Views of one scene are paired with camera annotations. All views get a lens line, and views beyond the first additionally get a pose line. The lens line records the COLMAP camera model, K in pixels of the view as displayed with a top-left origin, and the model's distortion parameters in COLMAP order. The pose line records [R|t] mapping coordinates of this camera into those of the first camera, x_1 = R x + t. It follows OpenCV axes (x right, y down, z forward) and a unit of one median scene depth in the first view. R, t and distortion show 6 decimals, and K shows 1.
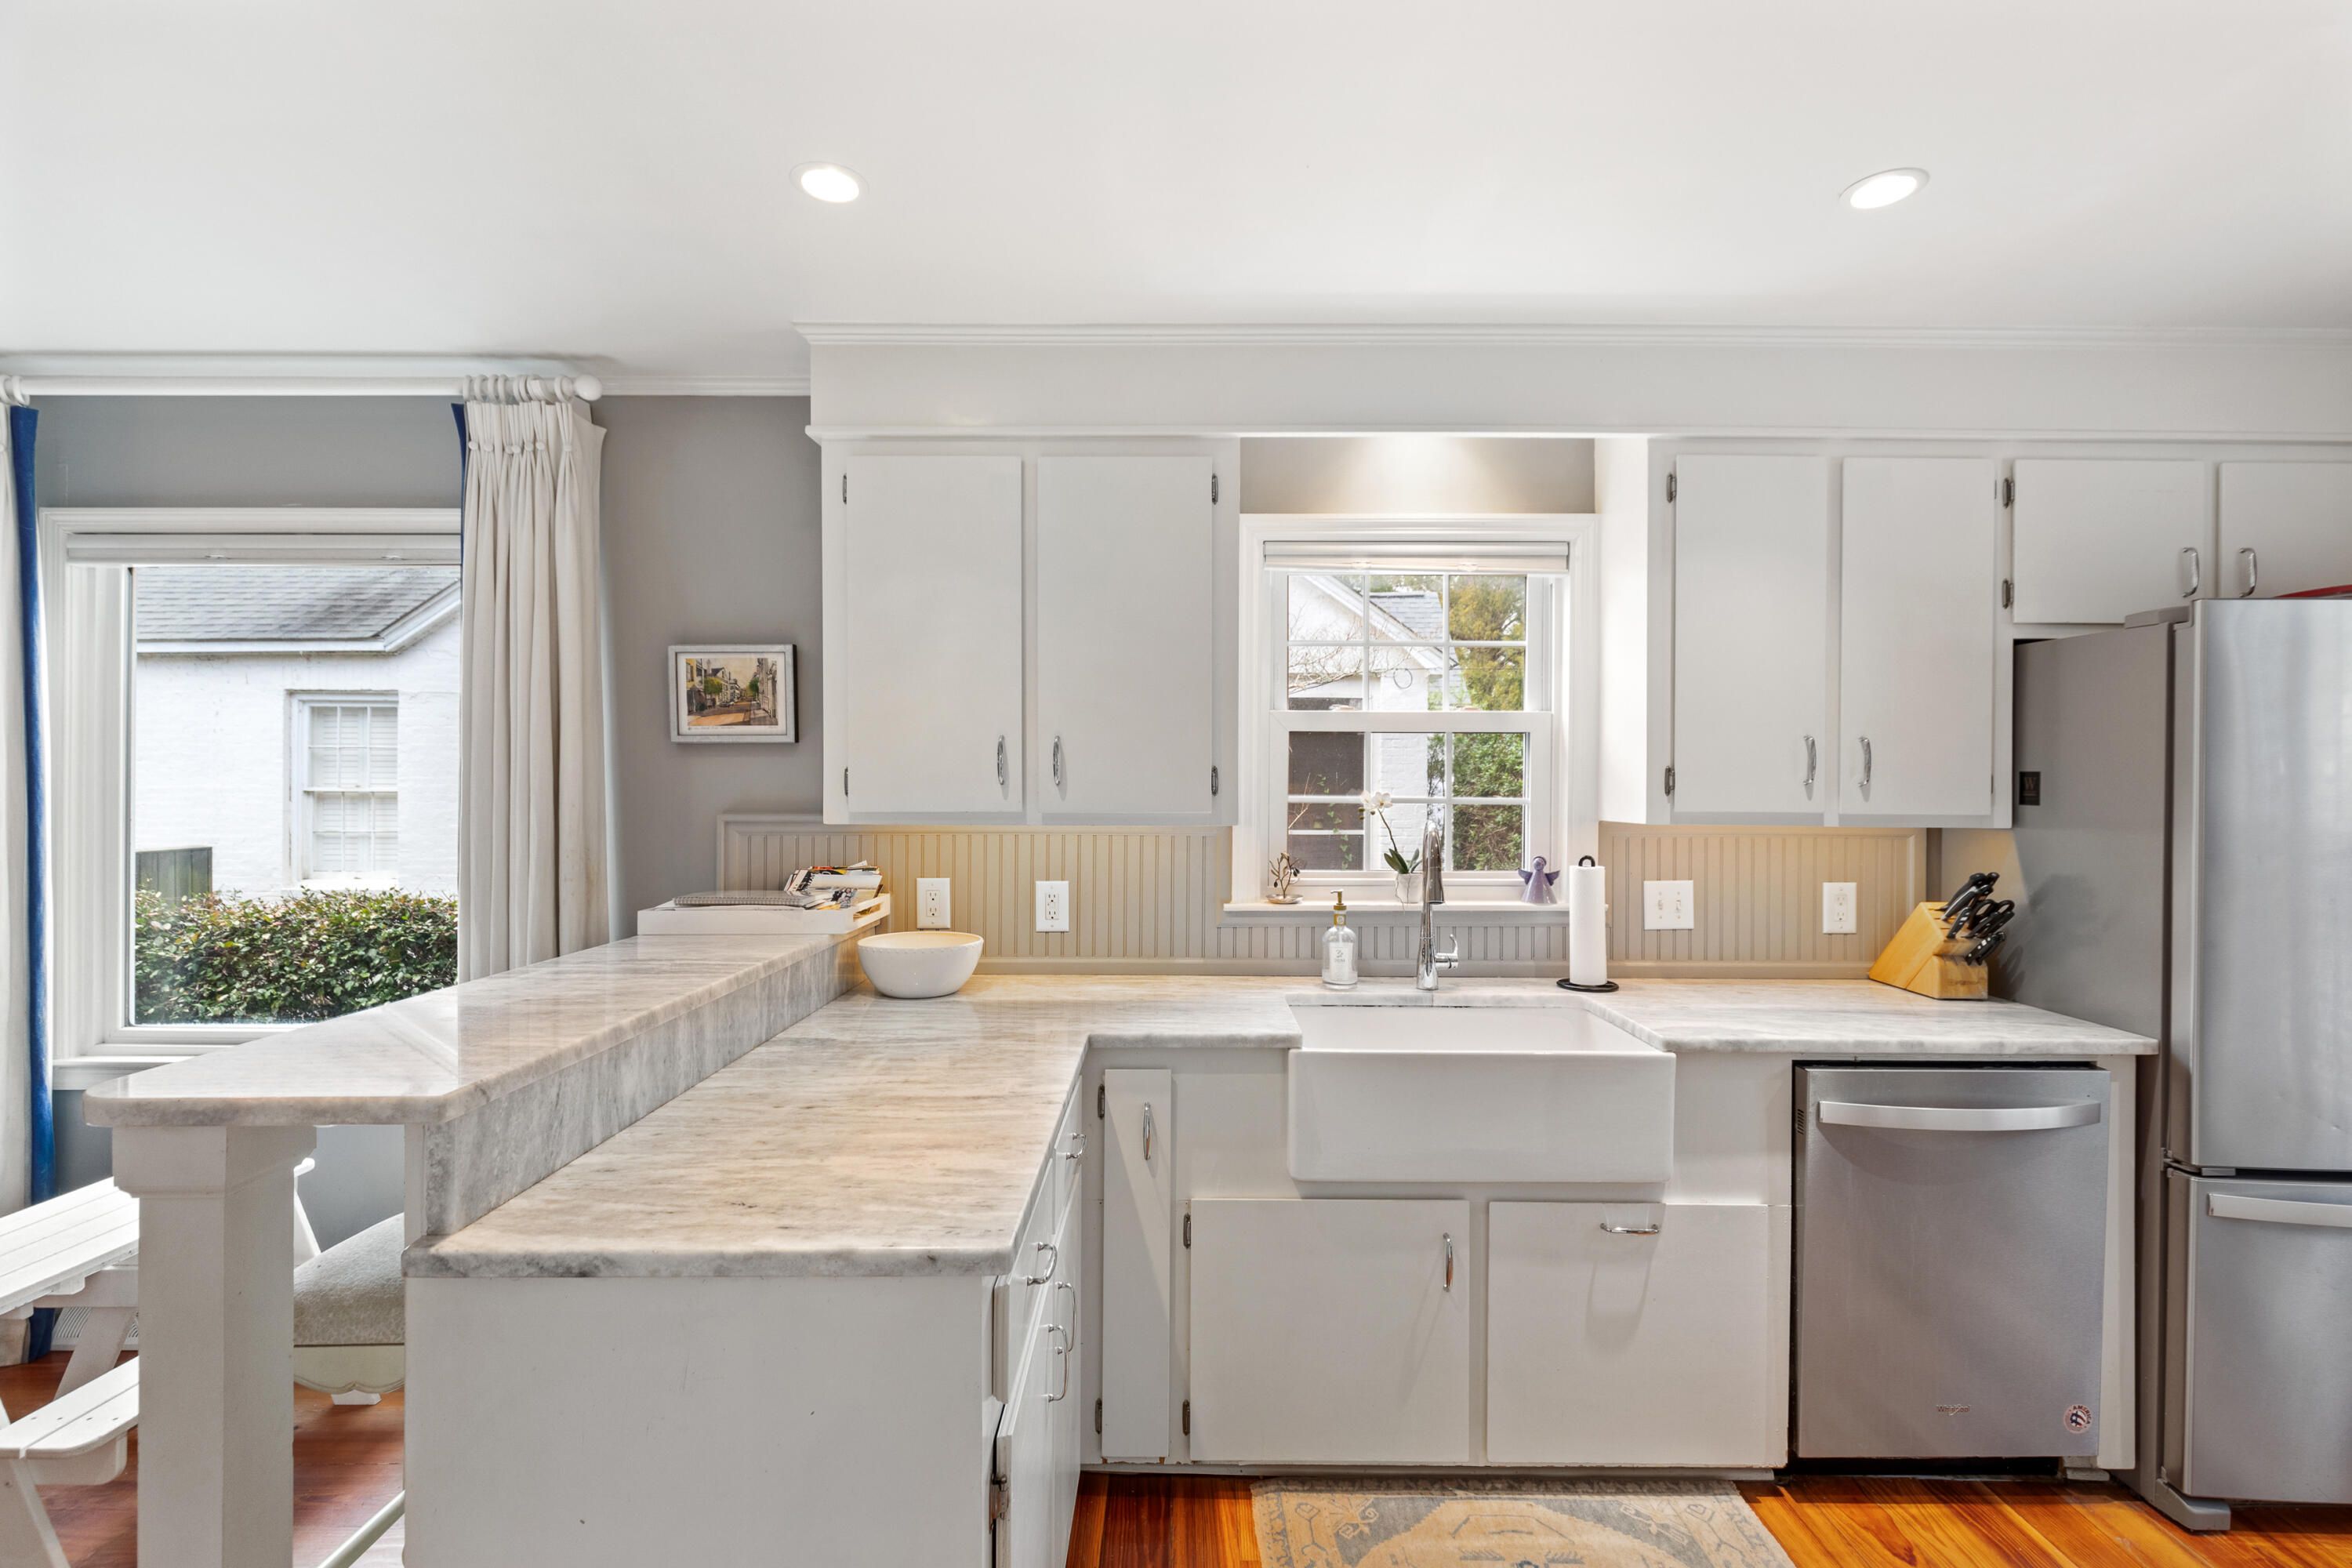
lens RADIAL K [[1060.5, 0, 1174.6], [0, 1060.5, 787.3], [0, 0, 1]] dist [0.002422, 0.000216]
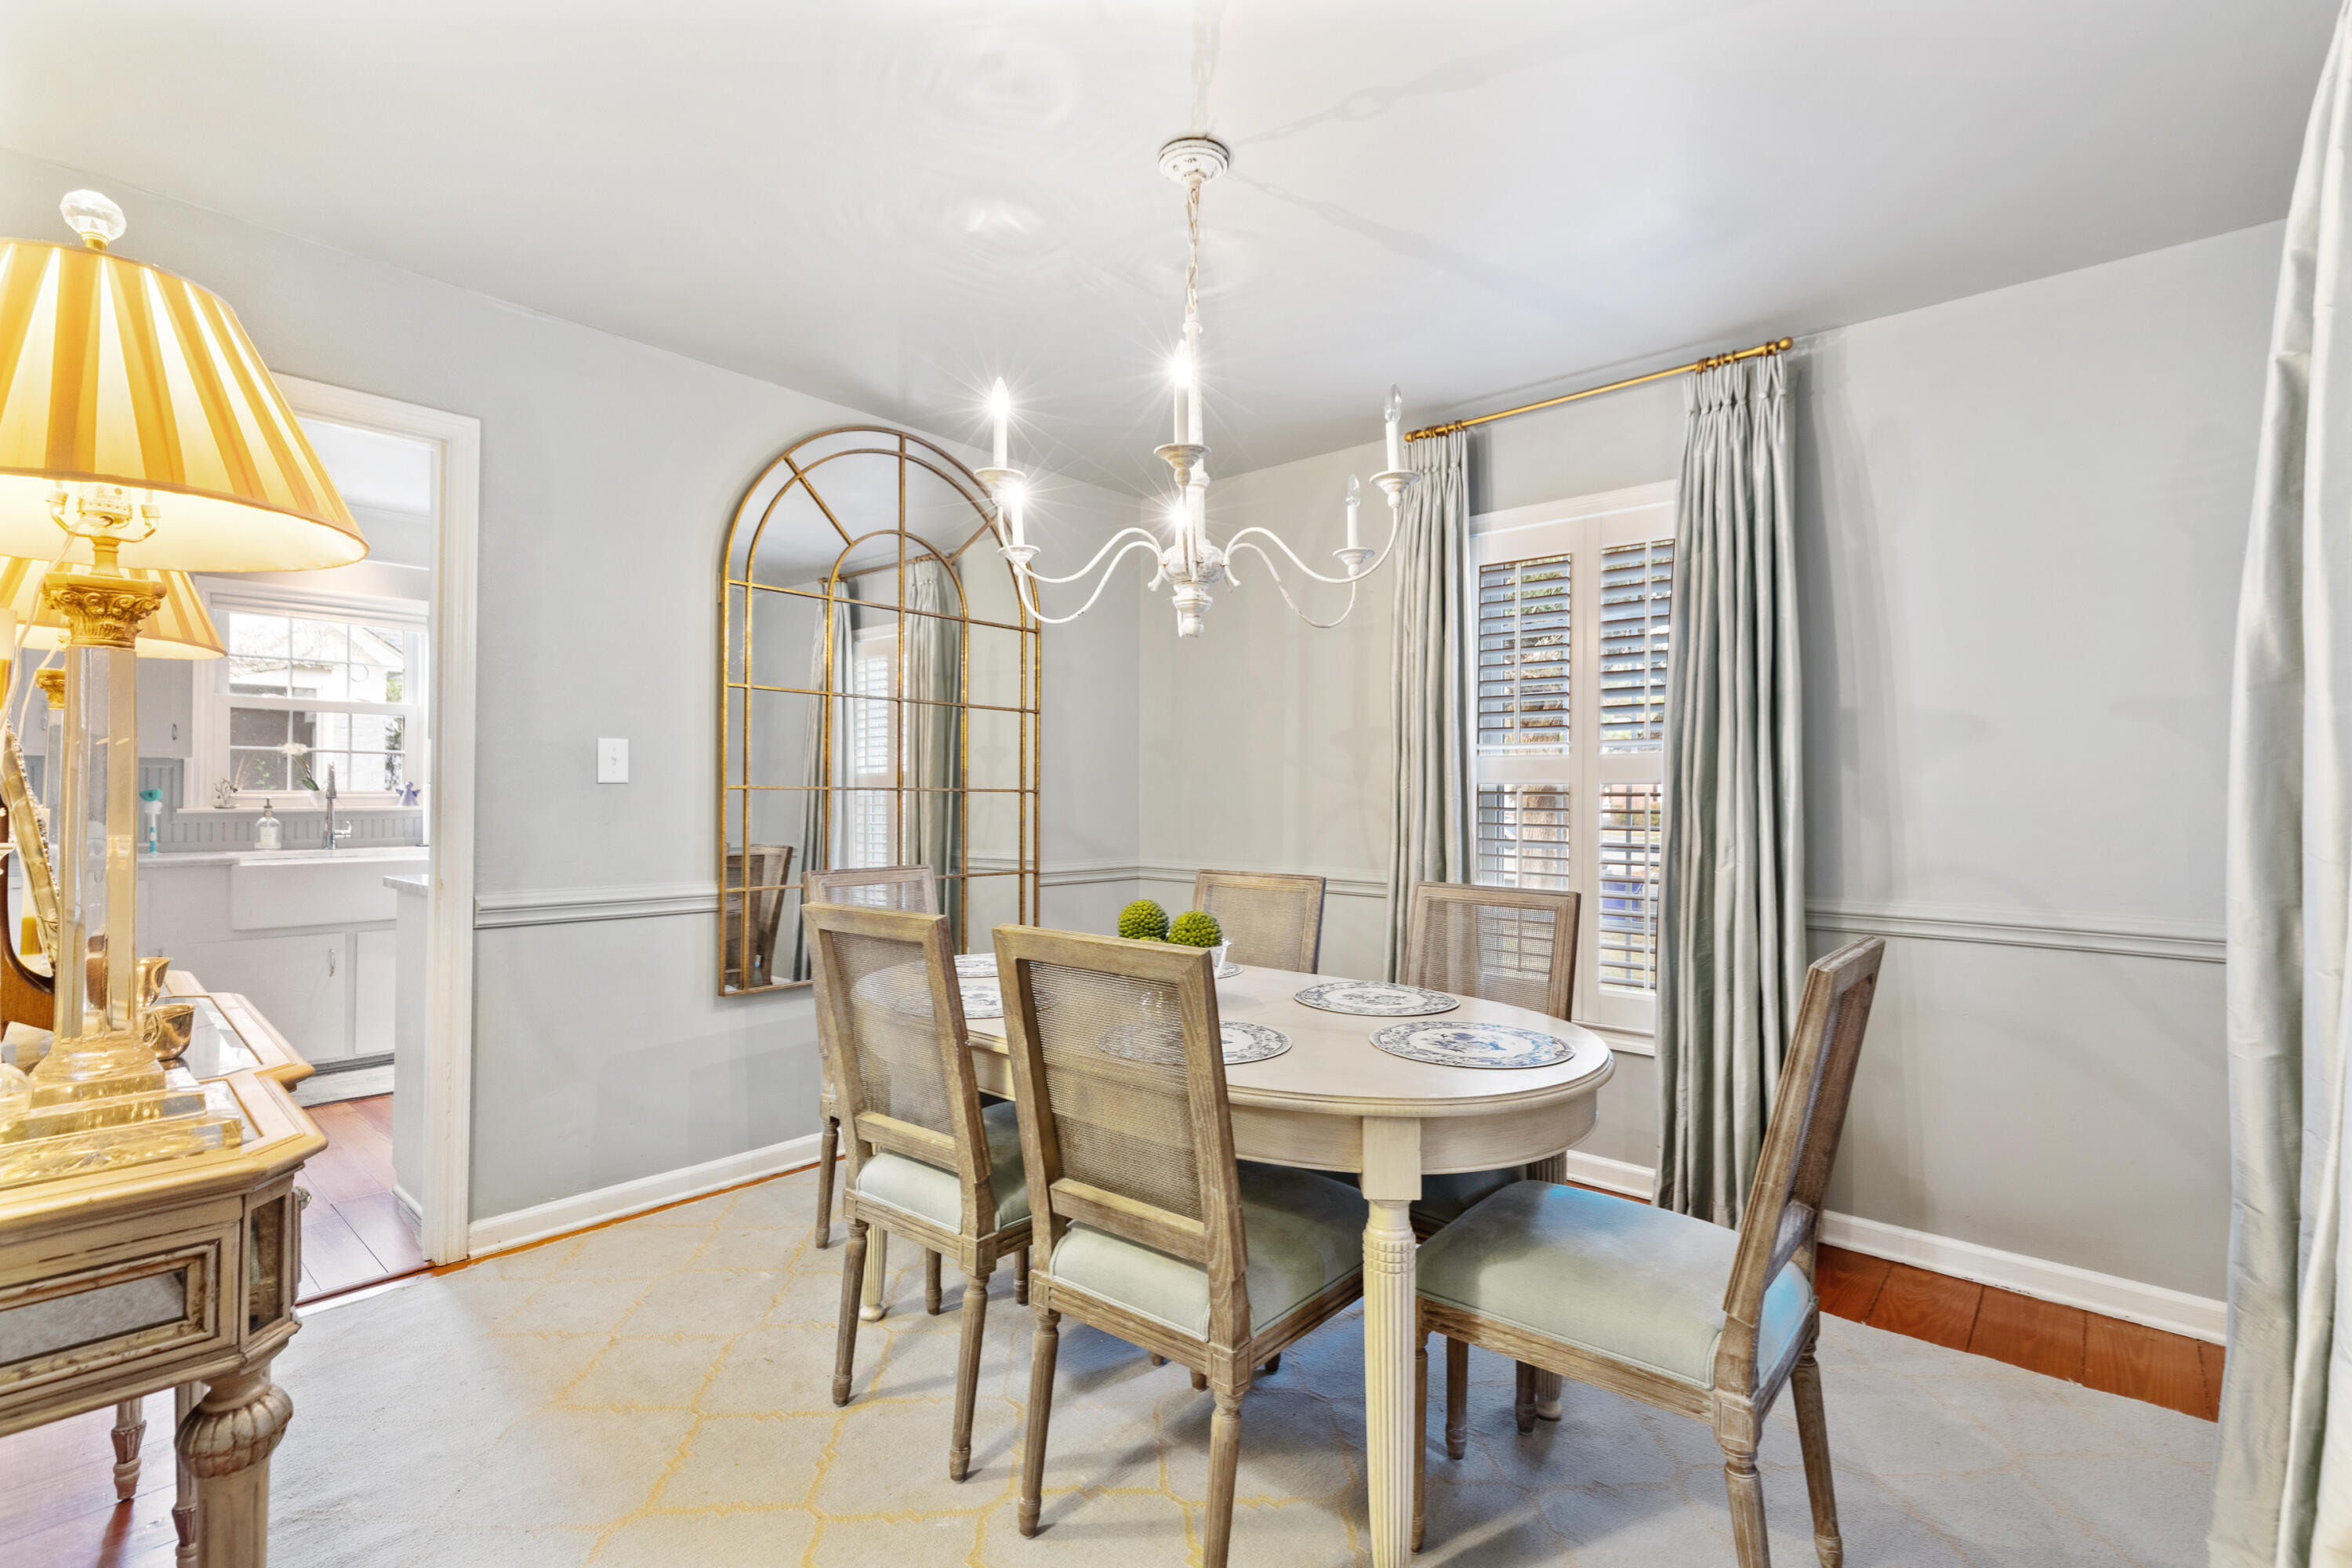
lens RADIAL K [[1060.5, 0, 1177.7], [0, 1060.5, 789.1], [0, 0, 1]] dist [0.002422, 0.000216]
pose [[0.664210, 0.006347, 0.747519, -0.156572], [-0.000542, 0.999968, -0.008010, 0.093311], [-0.747546, 0.004915, 0.664192, -1.268602]]
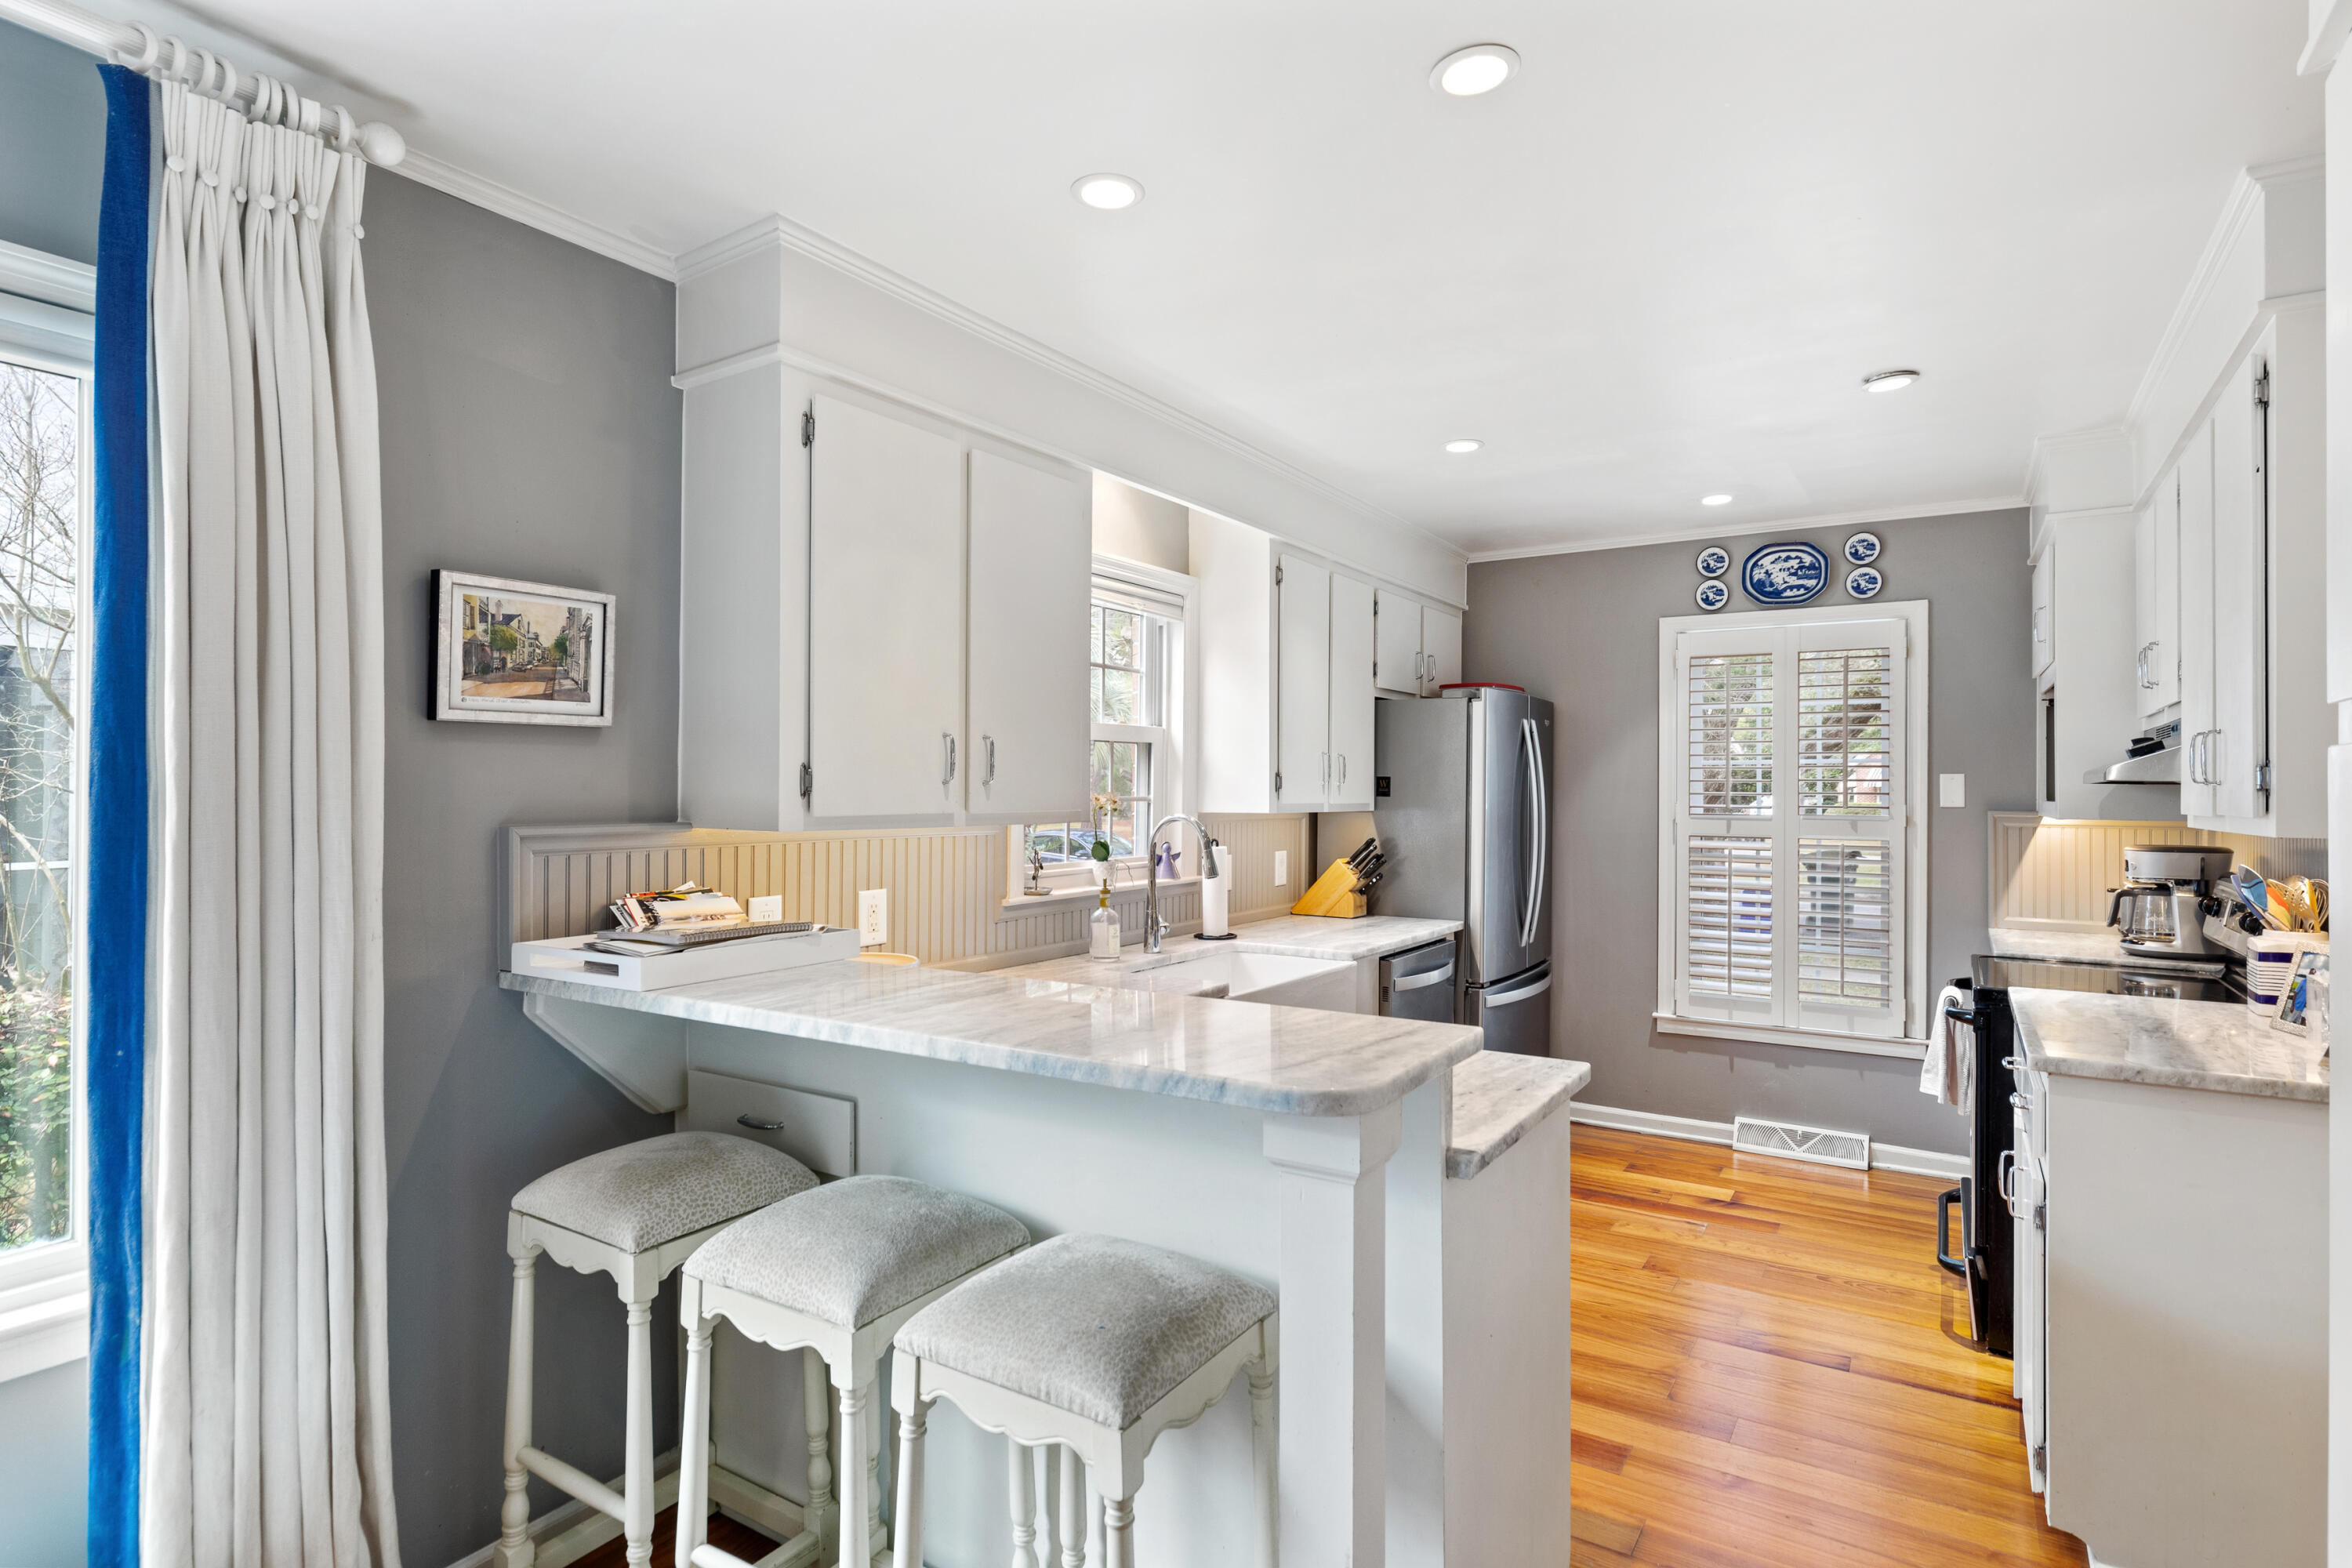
lens RADIAL K [[1228.0, 0, 1181.3], [0, 1228.0, 783.1], [0, 0, 1]] dist [0.000729, 0.000149]
pose [[0.526401, 0.001118, 0.850236, -0.899427], [0.002819, 0.999991, -0.003060, 0.000227], [-0.850232, 0.004007, 0.526393, 0.222764]]
